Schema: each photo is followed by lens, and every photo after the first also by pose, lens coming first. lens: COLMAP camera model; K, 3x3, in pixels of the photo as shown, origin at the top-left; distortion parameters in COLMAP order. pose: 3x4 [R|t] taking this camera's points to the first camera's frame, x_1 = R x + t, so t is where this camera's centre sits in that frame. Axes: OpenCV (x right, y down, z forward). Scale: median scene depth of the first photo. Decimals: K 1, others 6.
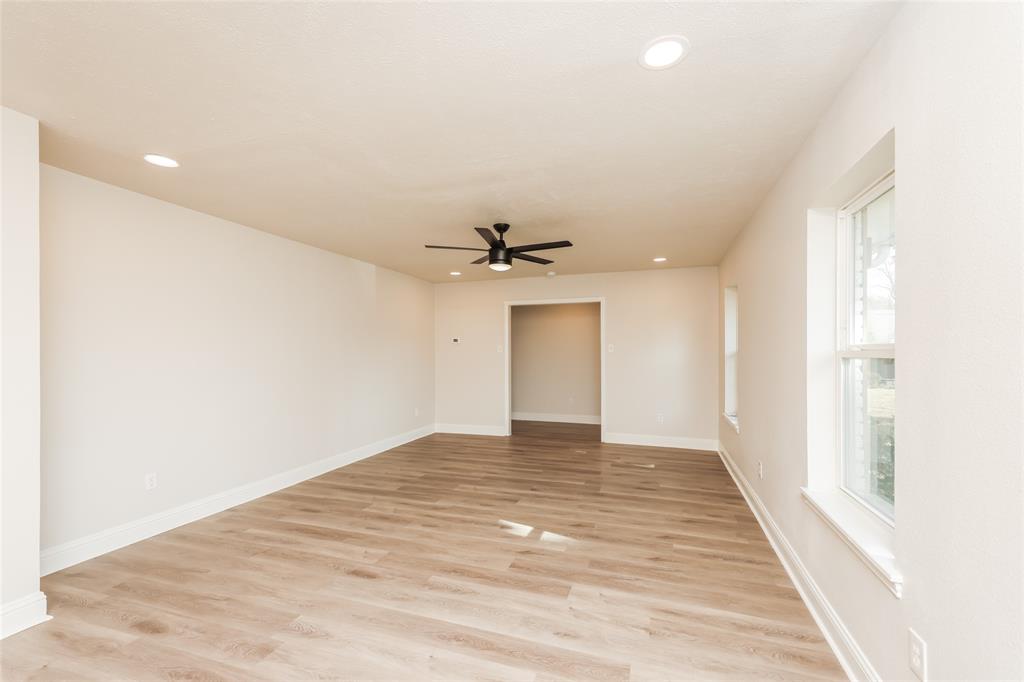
lens RADIAL K [[433.4, 0, 512.9], [0, 433.4, 345.4], [0, 0, 1]] dist [0.009171, -0.000084]
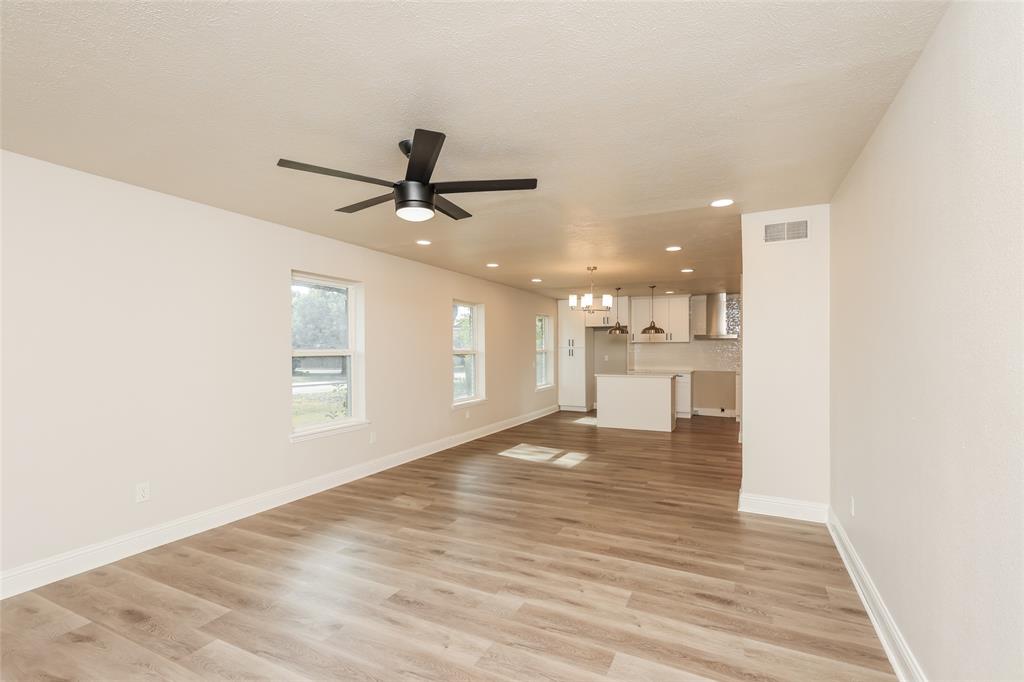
lens RADIAL K [[471.1, 0, 507.4], [0, 471.1, 354.2], [0, 0, 1]] dist [0.009399, 0.000004]
pose [[-0.989542, 0.005452, 0.144144, -0.332838], [0.004269, 0.999955, -0.008512, 0.028056], [-0.144184, -0.007808, -0.989520, 2.178721]]
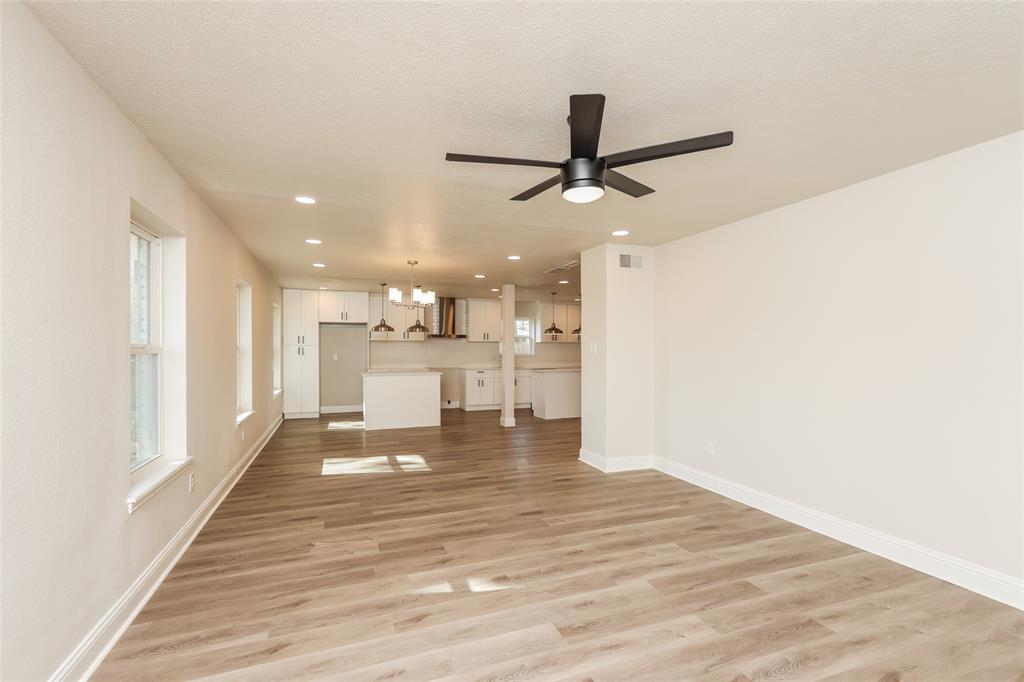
lens RADIAL K [[469.0, 0, 519.5], [0, 469.0, 352.4], [0, 0, 1]] dist [0.014150, 0.000204]
pose [[-0.769763, 0.009281, -0.638262, 0.548734], [0.013577, 0.999906, -0.001835, 0.022719], [0.638186, -0.010078, -0.769817, 1.876782]]
